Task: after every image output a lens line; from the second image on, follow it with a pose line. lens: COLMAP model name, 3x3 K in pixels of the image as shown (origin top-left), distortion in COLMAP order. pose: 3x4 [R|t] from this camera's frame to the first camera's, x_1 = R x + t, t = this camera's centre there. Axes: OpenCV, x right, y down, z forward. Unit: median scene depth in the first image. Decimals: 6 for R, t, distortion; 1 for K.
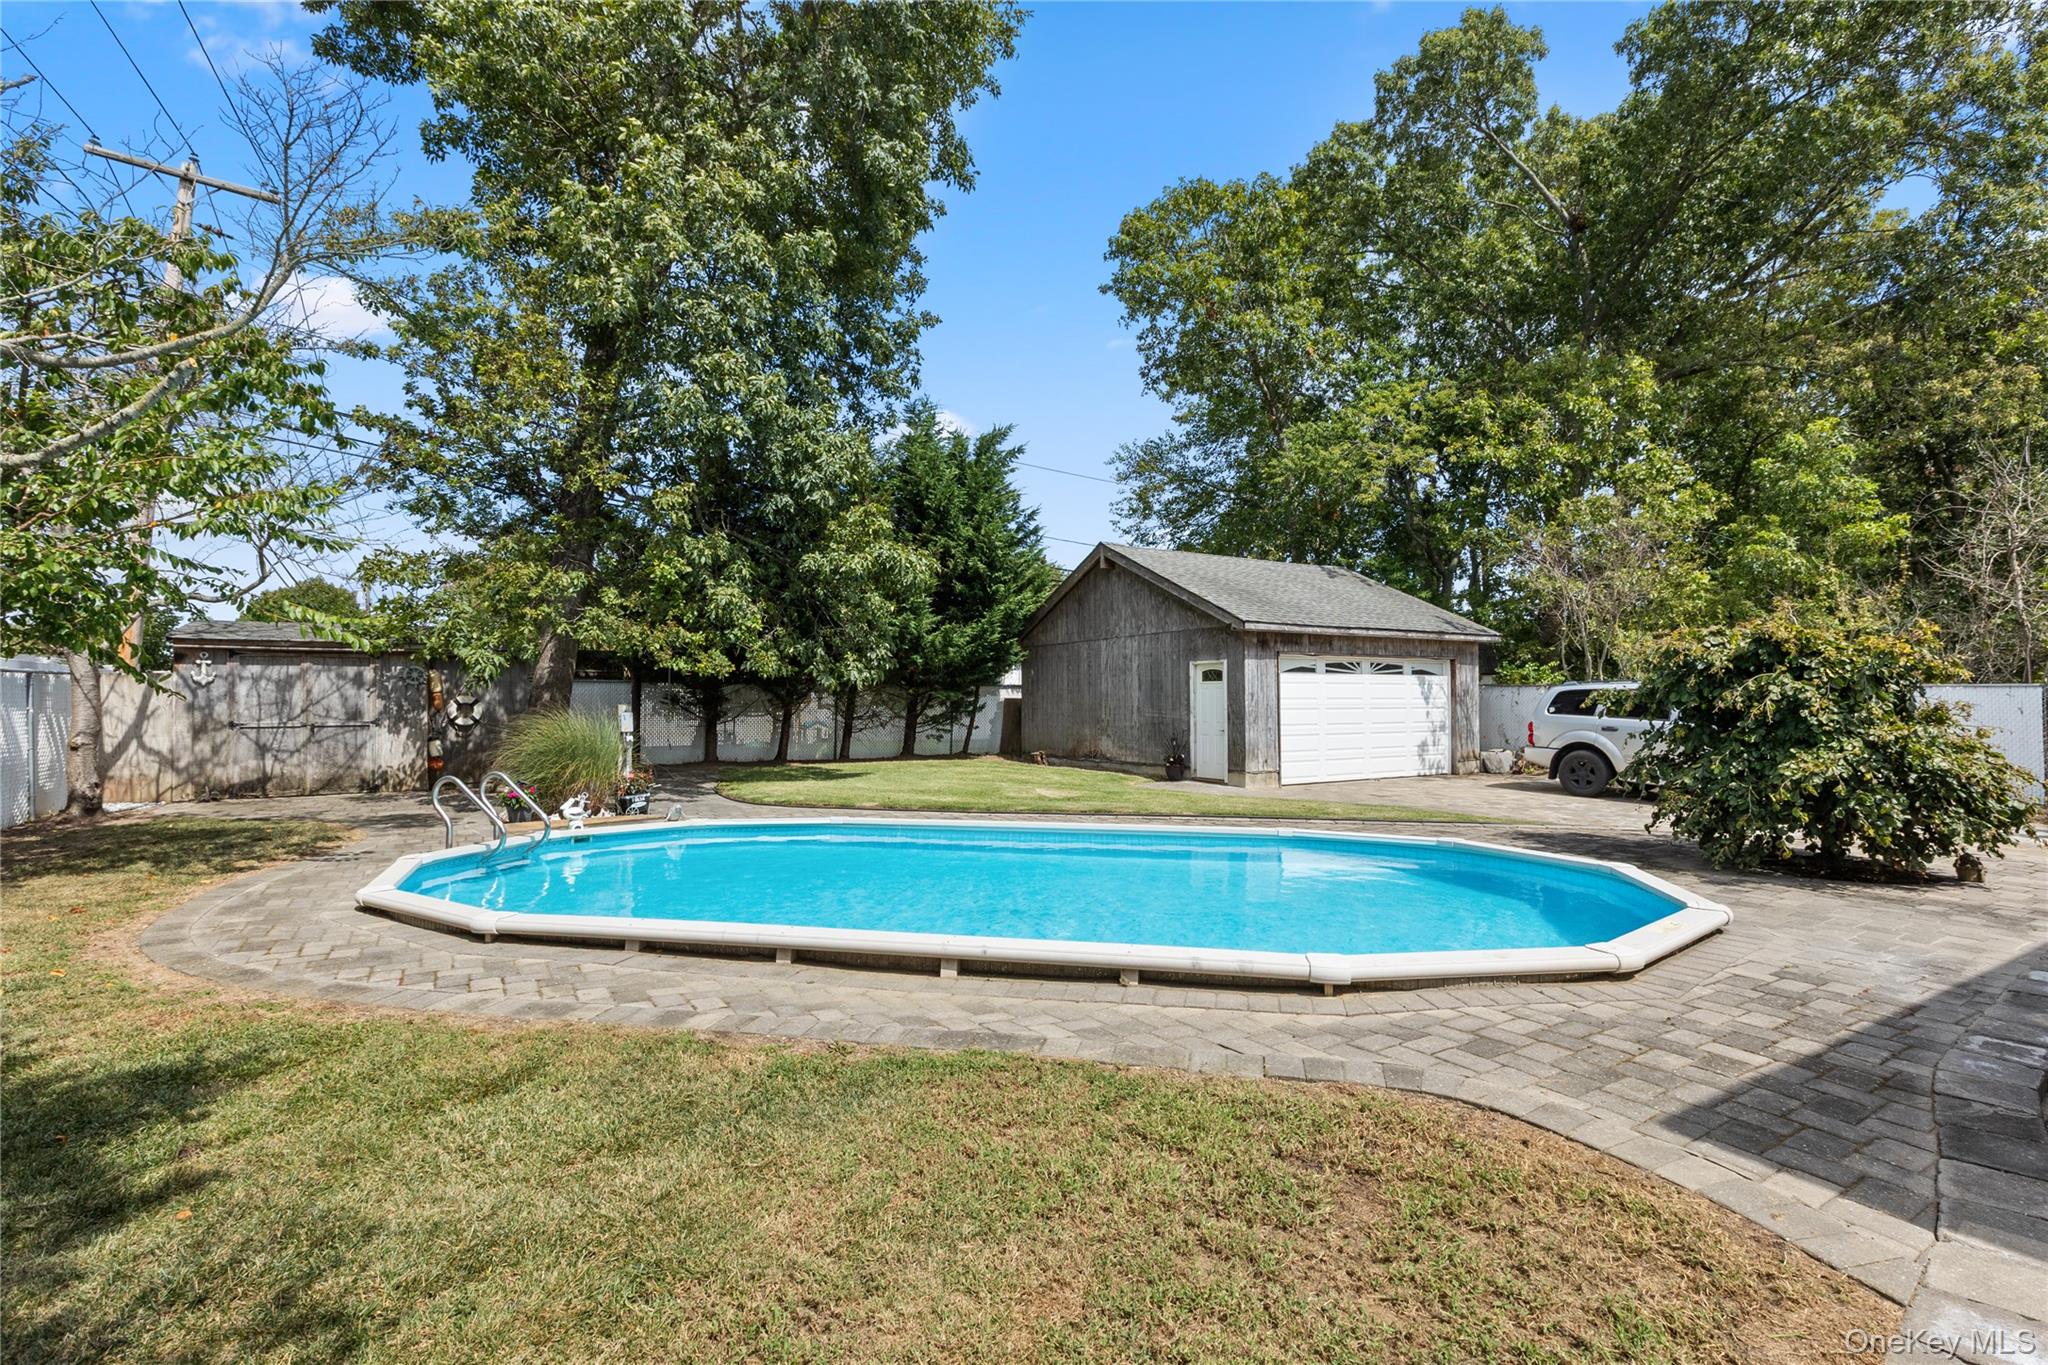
lens RADIAL K [[930.6, 0, 1029.6], [0, 930.6, 678.6], [0, 0, 1]] dist [0.004920, -0.002099]
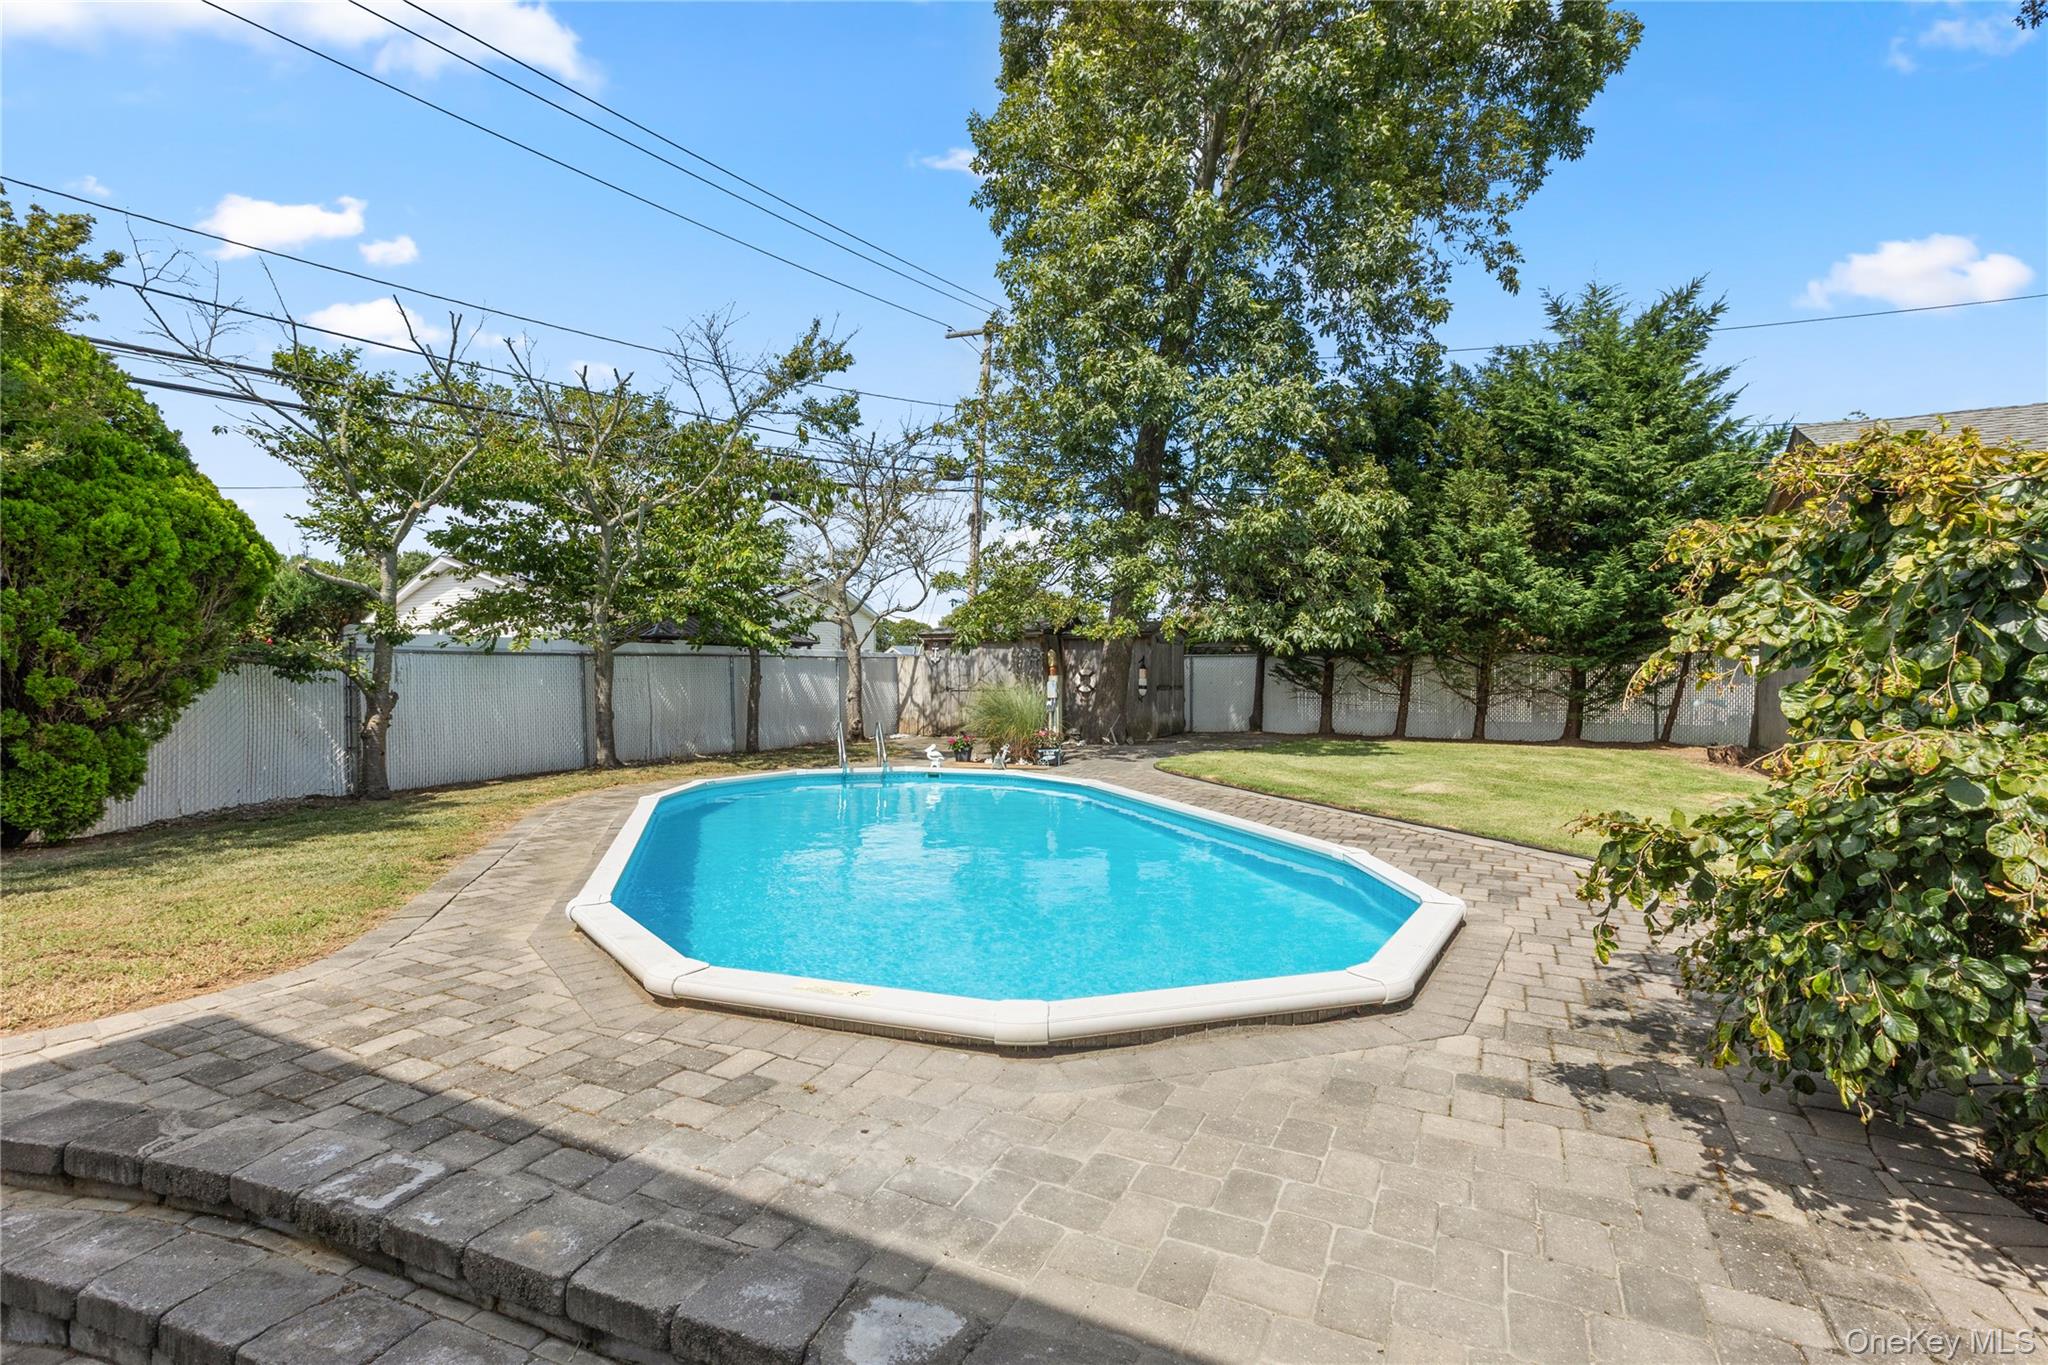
lens RADIAL K [[930.6, 0, 1022.2], [0, 930.6, 698.2], [0, 0, 1]] dist [0.004920, -0.002099]
pose [[0.513400, 0.019836, -0.857920, 0.540595], [0.022857, 0.999062, 0.036778, 0.010603], [0.857845, -0.038491, 0.512465, 0.310551]]
